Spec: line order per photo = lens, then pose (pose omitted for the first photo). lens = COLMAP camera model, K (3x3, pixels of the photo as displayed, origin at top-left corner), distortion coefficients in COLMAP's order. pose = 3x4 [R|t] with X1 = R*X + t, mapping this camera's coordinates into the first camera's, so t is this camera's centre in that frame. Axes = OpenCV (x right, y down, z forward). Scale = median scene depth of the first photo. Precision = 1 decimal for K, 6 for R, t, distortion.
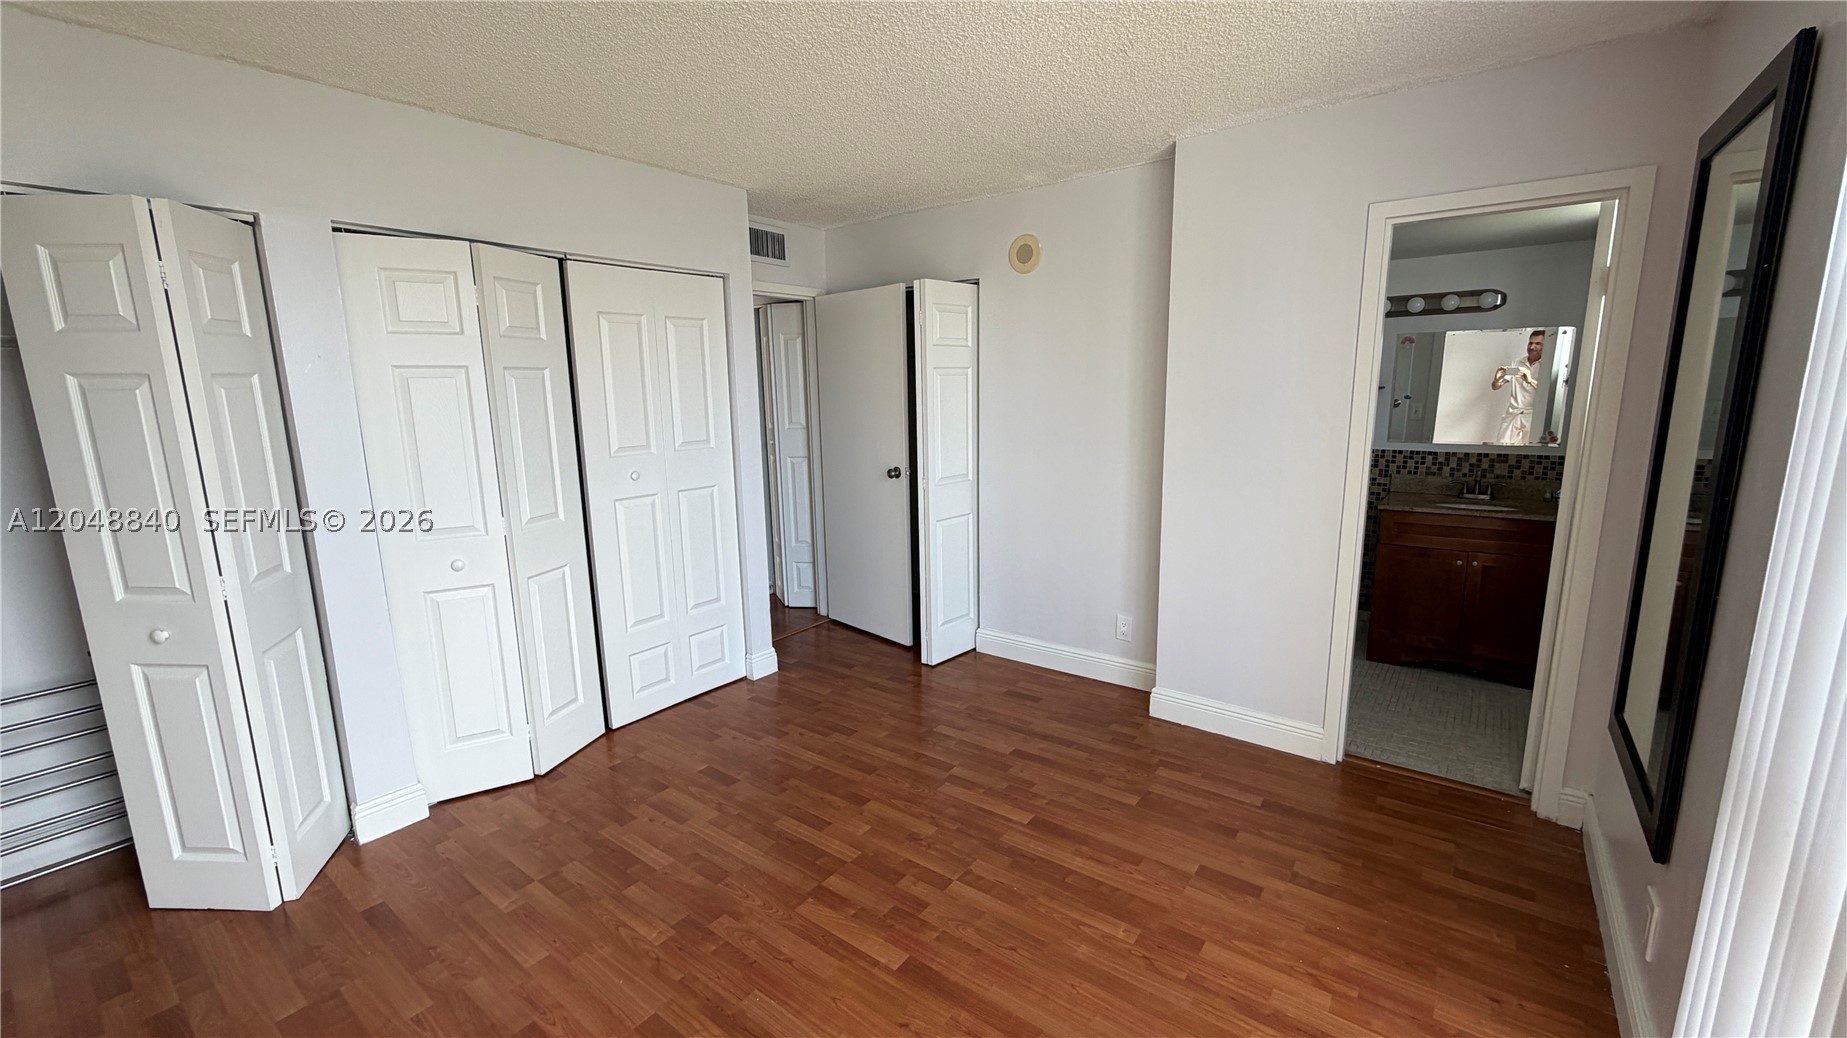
lens RADIAL K [[733.7, 0, 920.5], [0, 733.7, 521.2], [0, 0, 1]] dist [-0.001745, 0.000325]
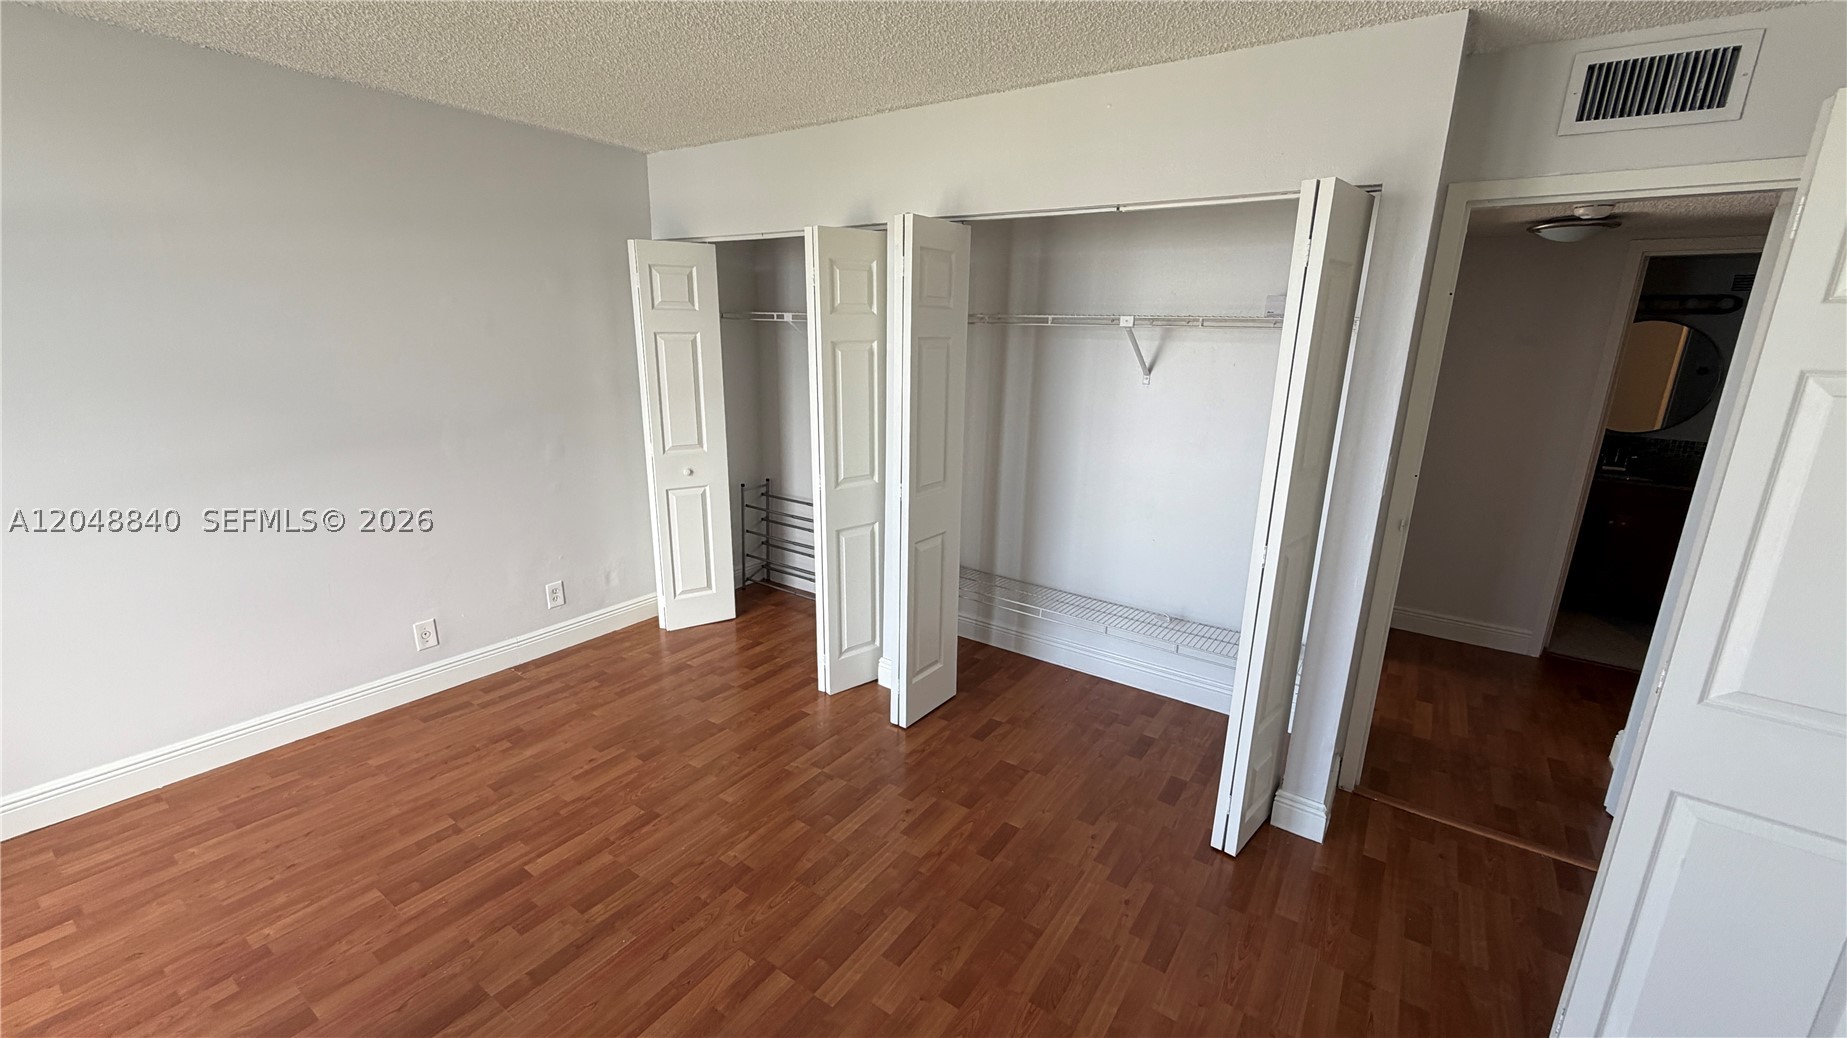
lens RADIAL K [[735.2, 0, 918.3], [0, 735.2, 522.4], [0, 0, 1]] dist [-0.002378, 0.000202]
pose [[0.042185, 0.268431, -0.962375, 0.507317], [-0.205239, 0.945018, 0.254594, -0.223257], [0.977802, 0.186777, 0.094958, 0.907658]]
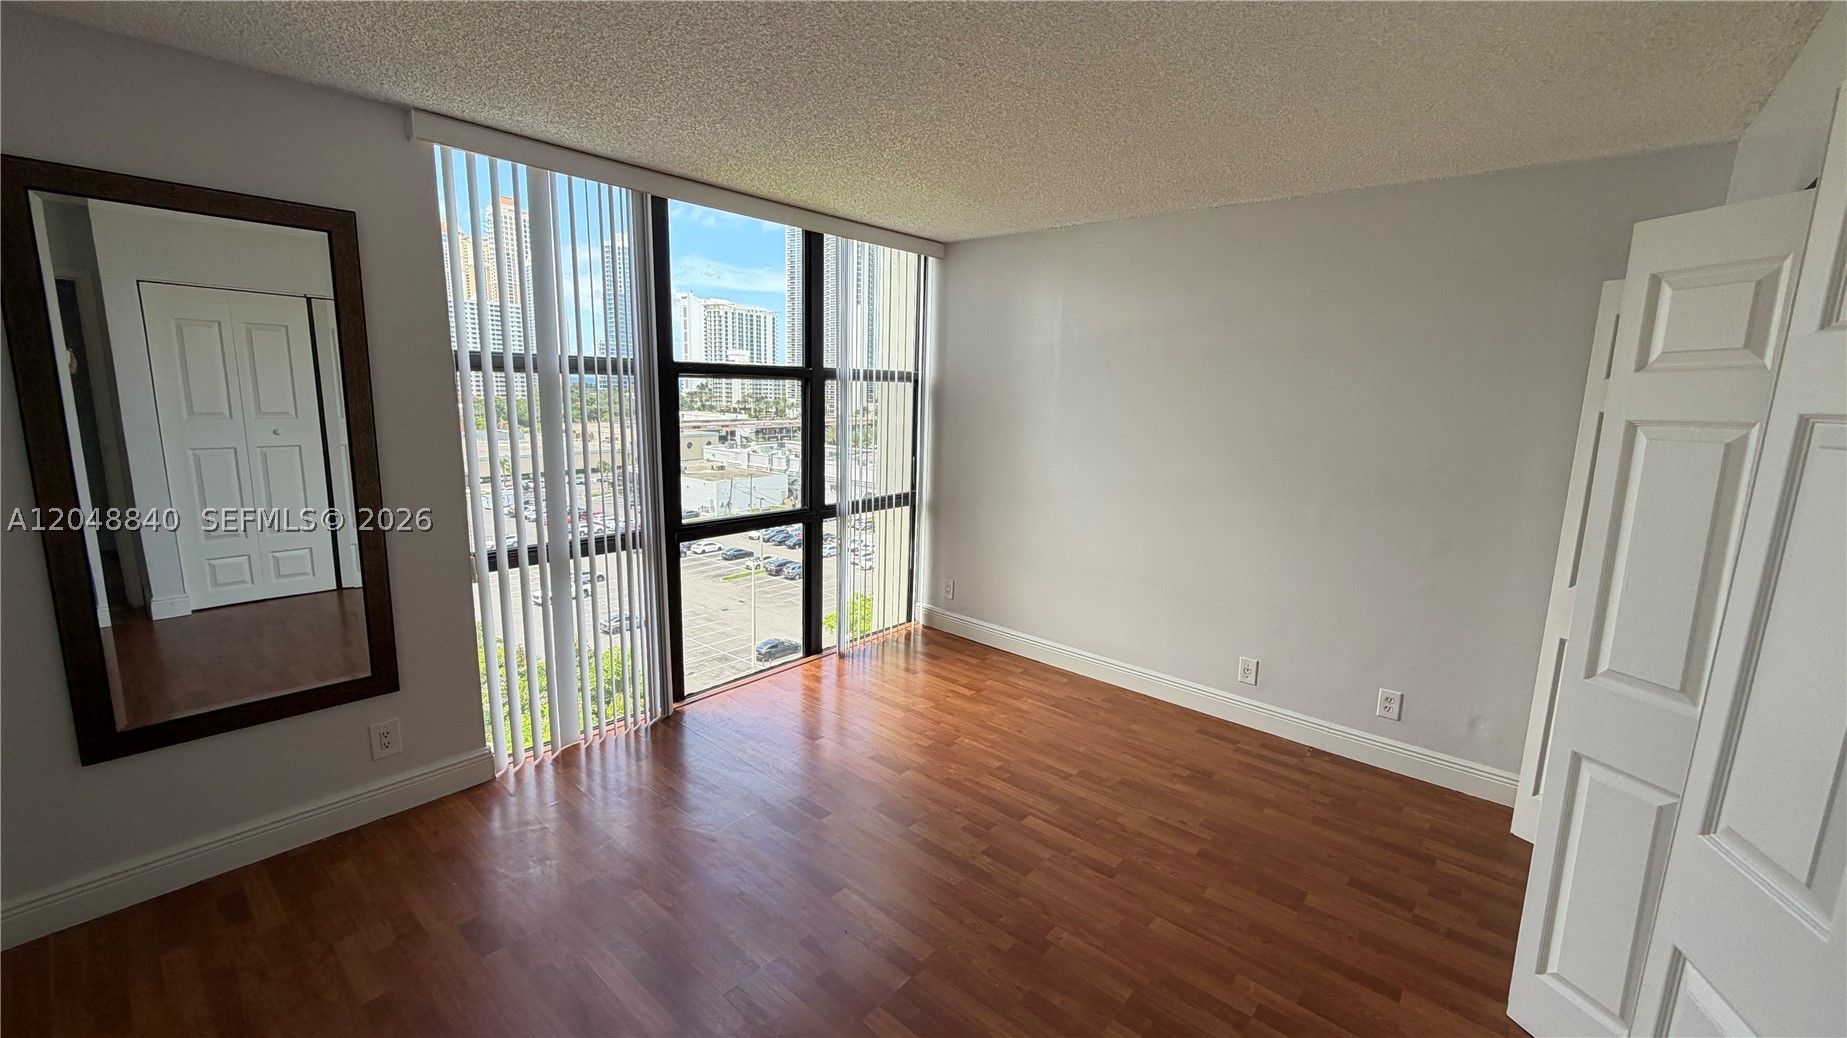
lens RADIAL K [[735.2, 0, 918.3], [0, 735.2, 522.4], [0, 0, 1]] dist [-0.002378, 0.000202]
pose [[-0.997831, -0.026237, 0.060371, -0.169373], [-0.002804, 0.933242, 0.359237, -0.317382], [-0.065766, 0.358288, -0.931292, 1.510398]]
